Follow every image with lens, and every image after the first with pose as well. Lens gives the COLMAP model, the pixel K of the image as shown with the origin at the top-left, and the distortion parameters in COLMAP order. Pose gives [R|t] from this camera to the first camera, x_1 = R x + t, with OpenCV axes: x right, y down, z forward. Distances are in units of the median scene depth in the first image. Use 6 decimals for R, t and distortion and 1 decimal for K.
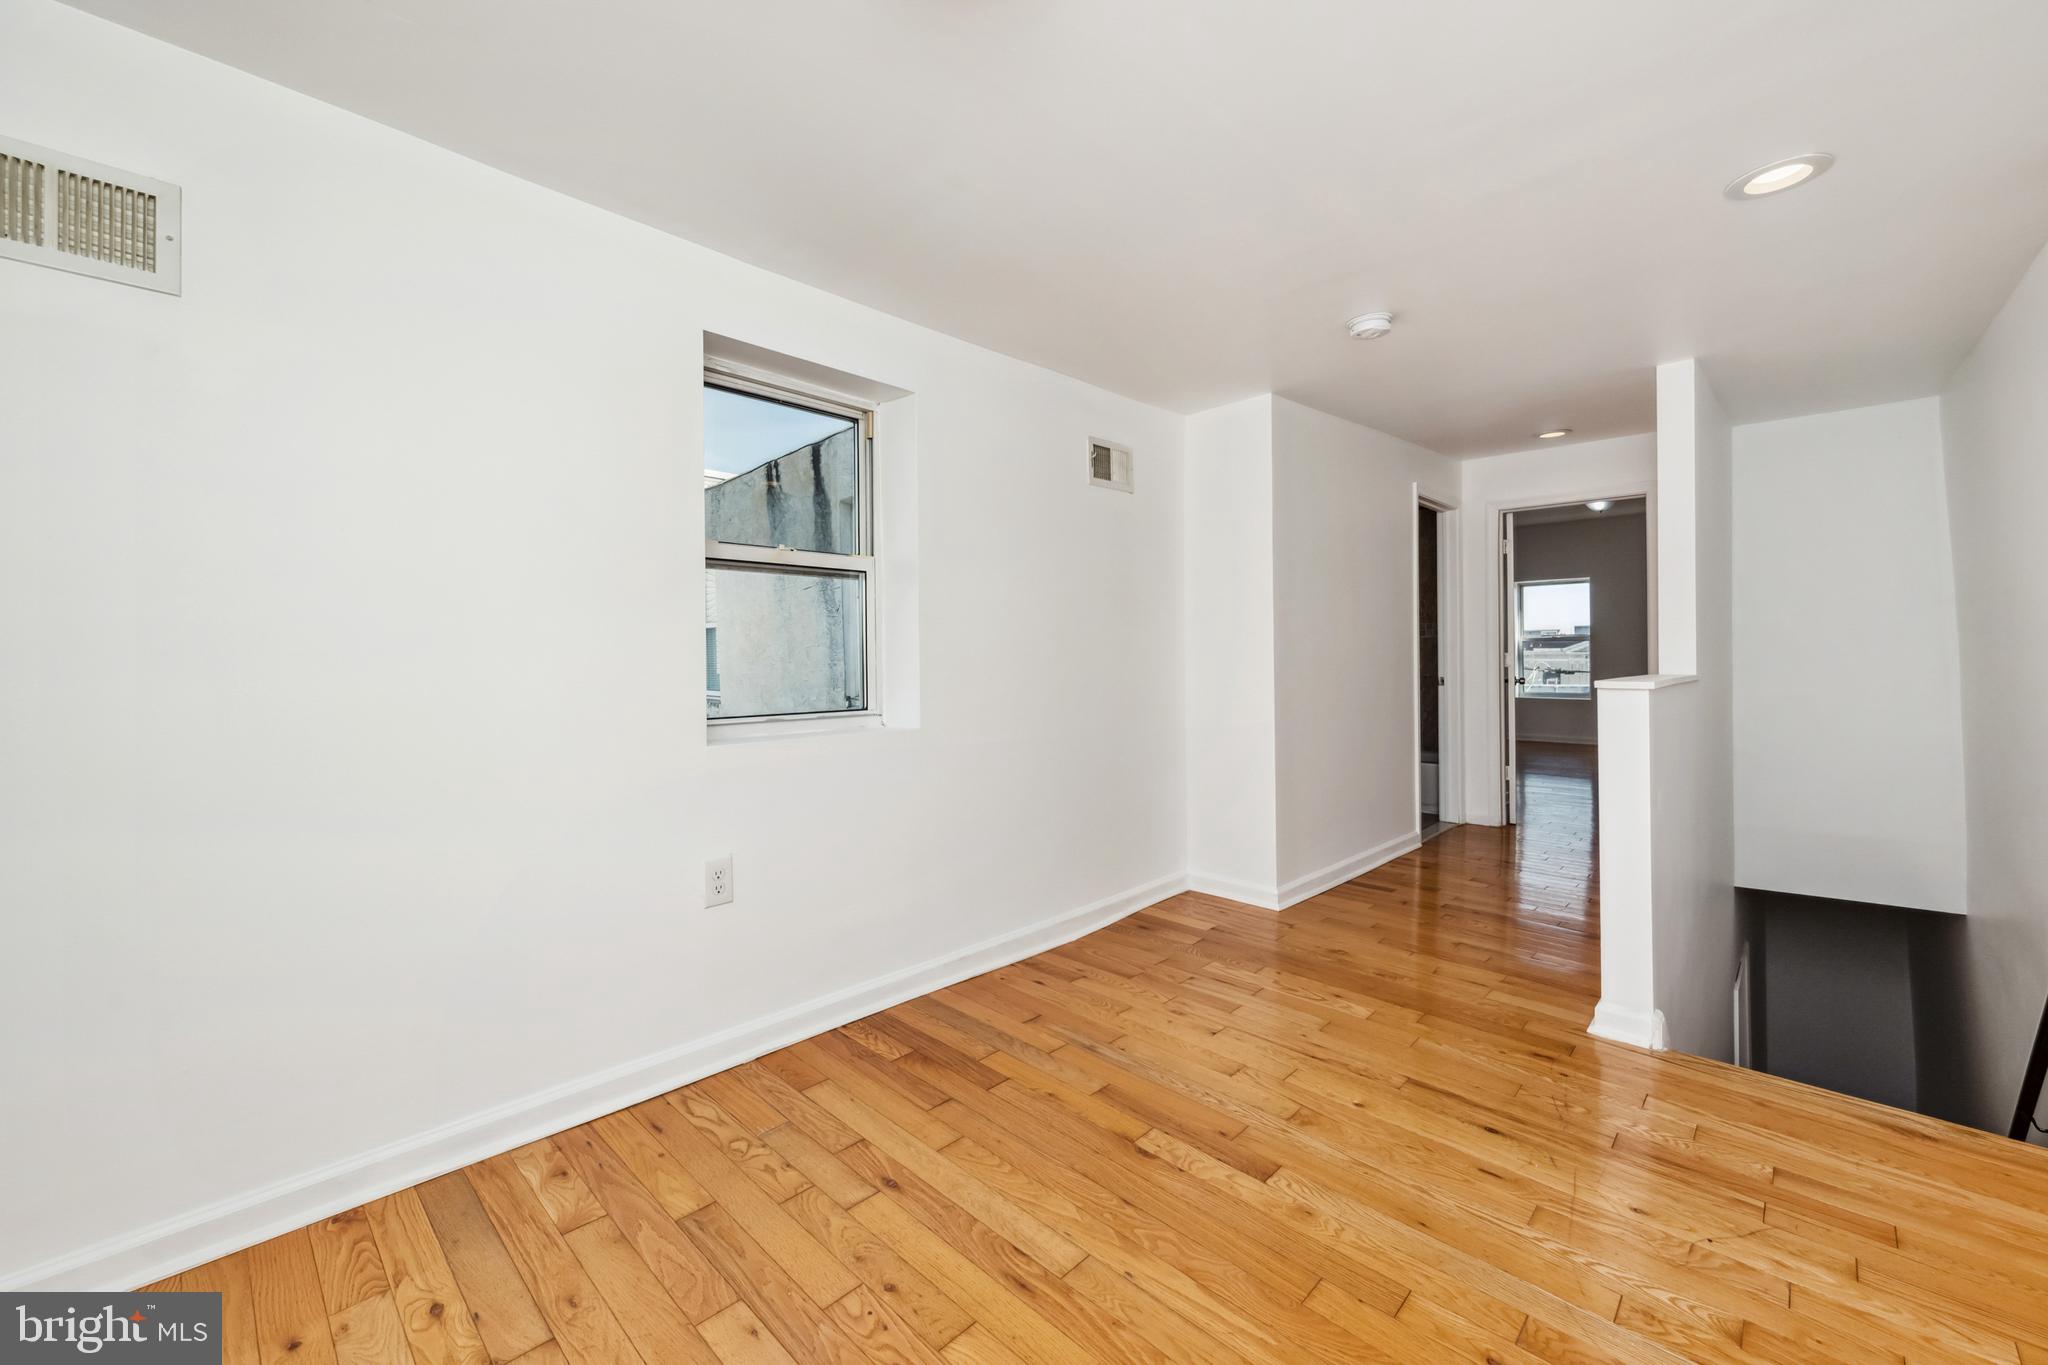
lens RADIAL K [[825.4, 0, 1032.6], [0, 825.4, 665.0], [0, 0, 1]] dist [0.003674, -0.000427]
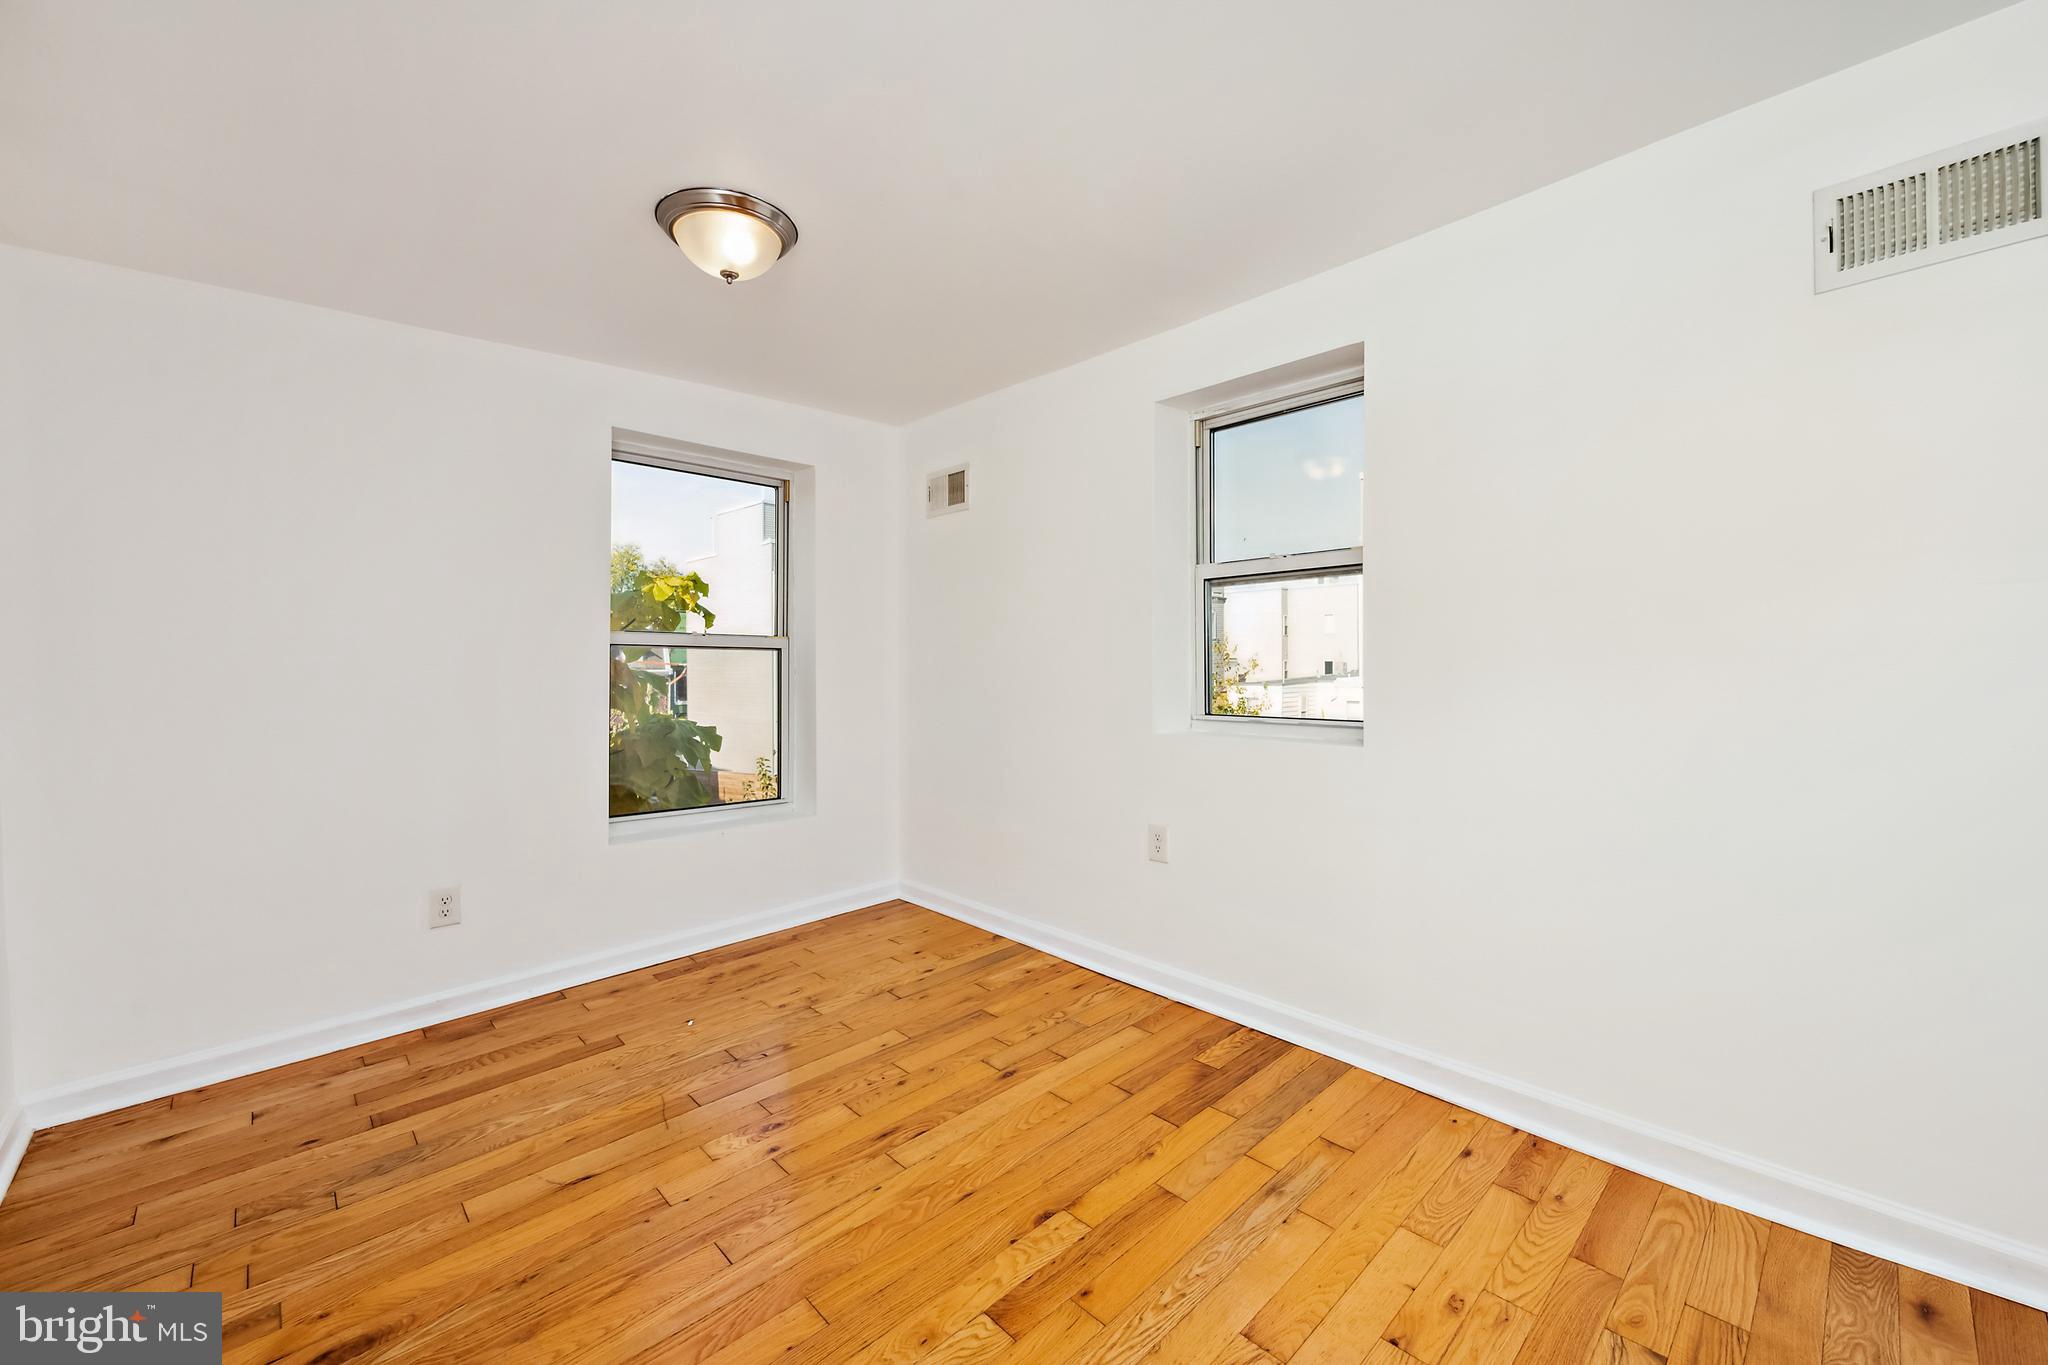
lens RADIAL K [[825.4, 0, 1032.9], [0, 825.4, 671.8], [0, 0, 1]] dist [0.003674, -0.000427]
pose [[-0.057671, 0.013004, -0.998251, 1.014772], [-0.000733, 0.999914, 0.013068, -0.012227], [0.998335, 0.001486, -0.057657, 1.028554]]
